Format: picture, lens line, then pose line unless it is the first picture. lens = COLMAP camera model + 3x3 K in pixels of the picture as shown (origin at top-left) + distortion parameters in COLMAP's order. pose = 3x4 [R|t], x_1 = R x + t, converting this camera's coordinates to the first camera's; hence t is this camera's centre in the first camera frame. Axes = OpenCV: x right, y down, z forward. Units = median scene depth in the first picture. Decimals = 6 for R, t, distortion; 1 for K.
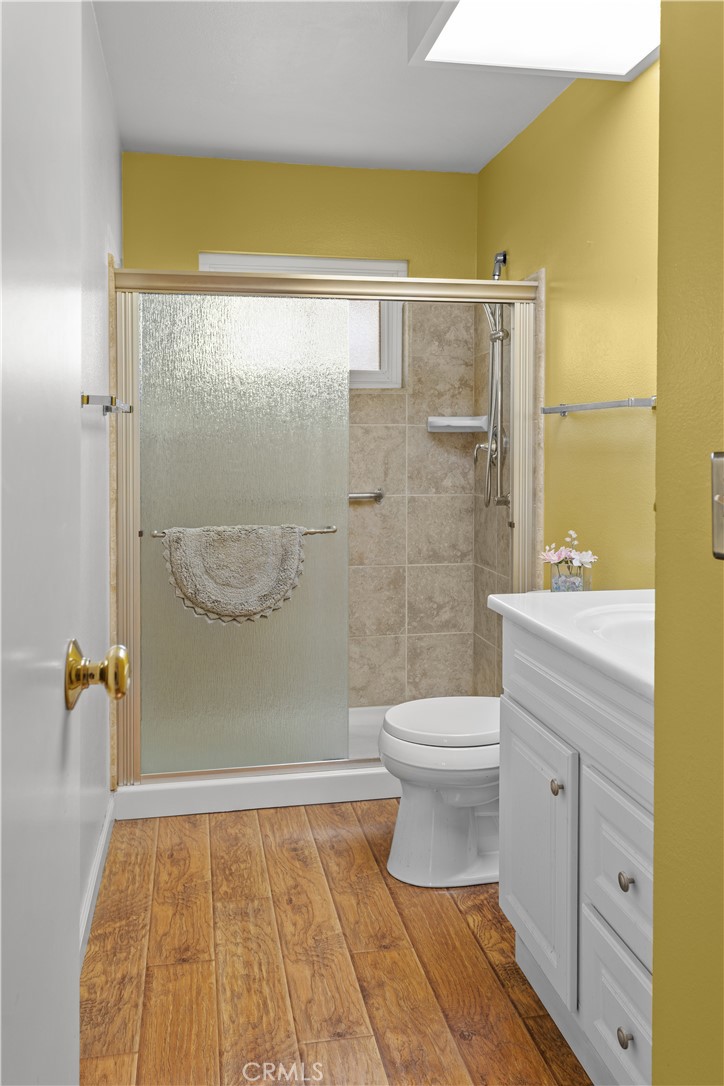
lens RADIAL K [[900.3, 0, 362.2], [0, 900.3, 542.2], [0, 0, 1]] dist [-0.008431, -0.000603]
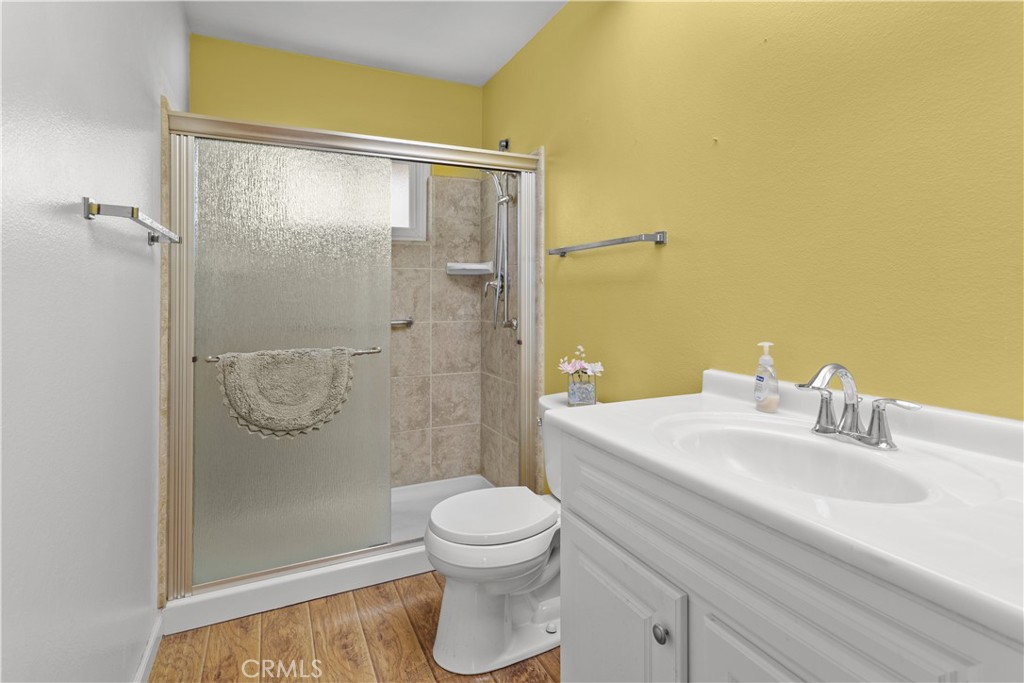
lens RADIAL K [[505.0, 0, 506.5], [0, 505.0, 303.9], [0, 0, 1]] dist [-0.004701, 0.005384]
pose [[0.968180, -0.006729, 0.250166, -0.035231], [0.030676, 0.995291, -0.091947, -0.008541], [-0.248369, 0.096695, 0.963827, 0.318923]]
